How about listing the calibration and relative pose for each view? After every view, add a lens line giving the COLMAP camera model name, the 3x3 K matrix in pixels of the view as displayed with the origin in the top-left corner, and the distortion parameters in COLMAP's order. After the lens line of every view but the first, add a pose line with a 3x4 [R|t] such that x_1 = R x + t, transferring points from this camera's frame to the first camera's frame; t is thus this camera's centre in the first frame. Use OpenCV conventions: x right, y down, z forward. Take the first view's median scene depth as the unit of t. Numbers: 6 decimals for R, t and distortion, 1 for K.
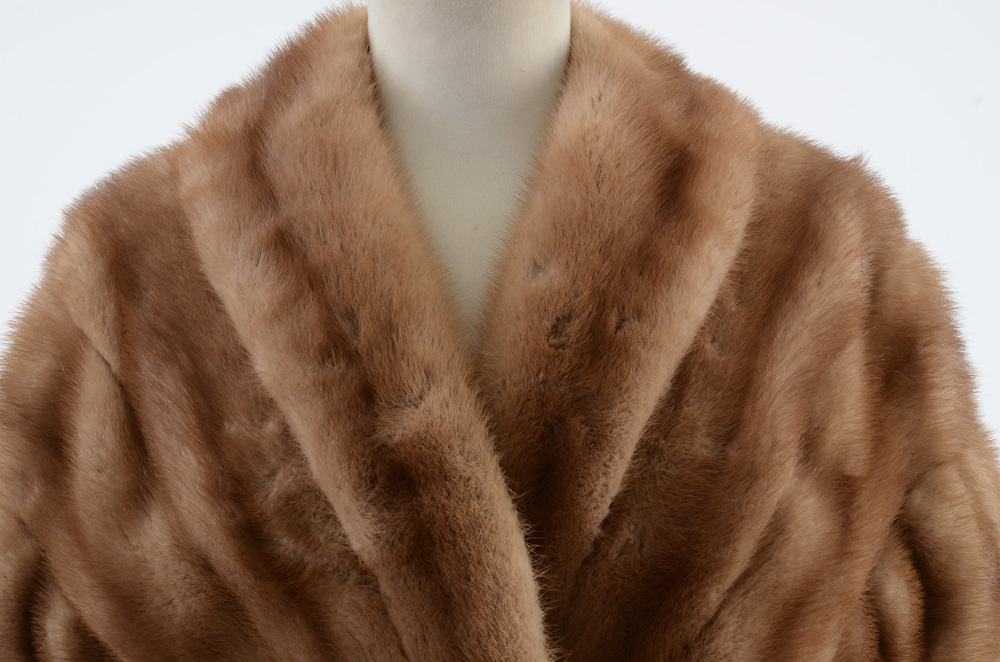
lens RADIAL K [[3528.9, 0, 504.4], [0, 3528.9, 334.2], [0, 0, 1]] dist [0.782080, 0.000000]
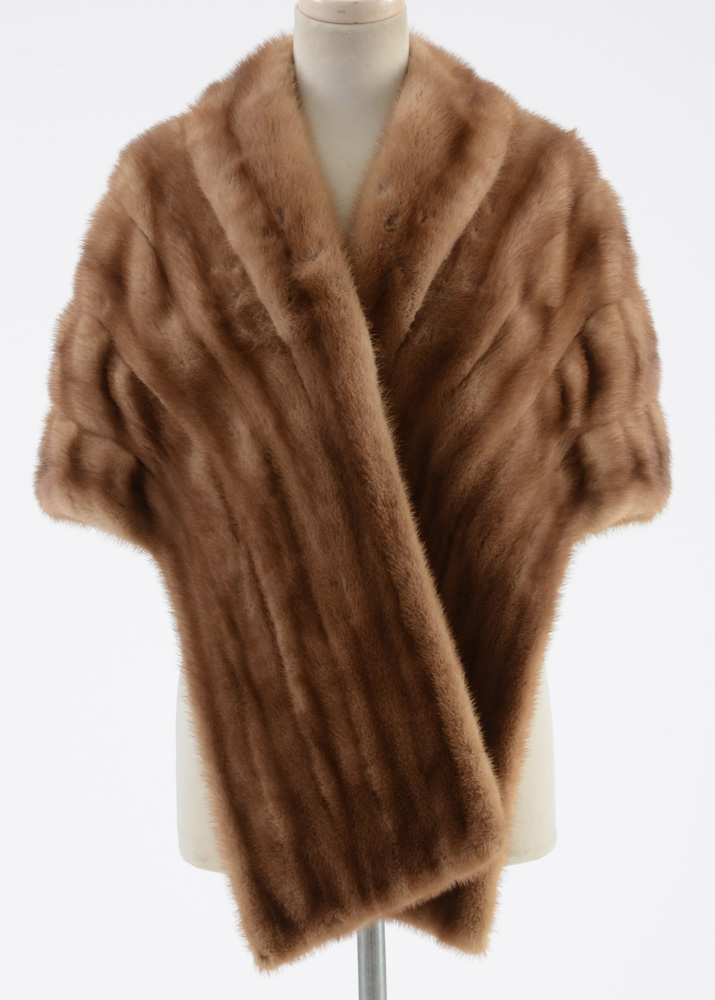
lens RADIAL K [[4760.8, 0, 358.7], [0, 4760.8, 499.8], [0, 0, 1]] dist [1.652646, 0.000000]
pose [[0.999342, 0.022954, -0.028093, 0.070890], [-0.022056, 0.999250, 0.031841, 0.063628], [0.028803, -0.031200, 0.999098, -1.490621]]
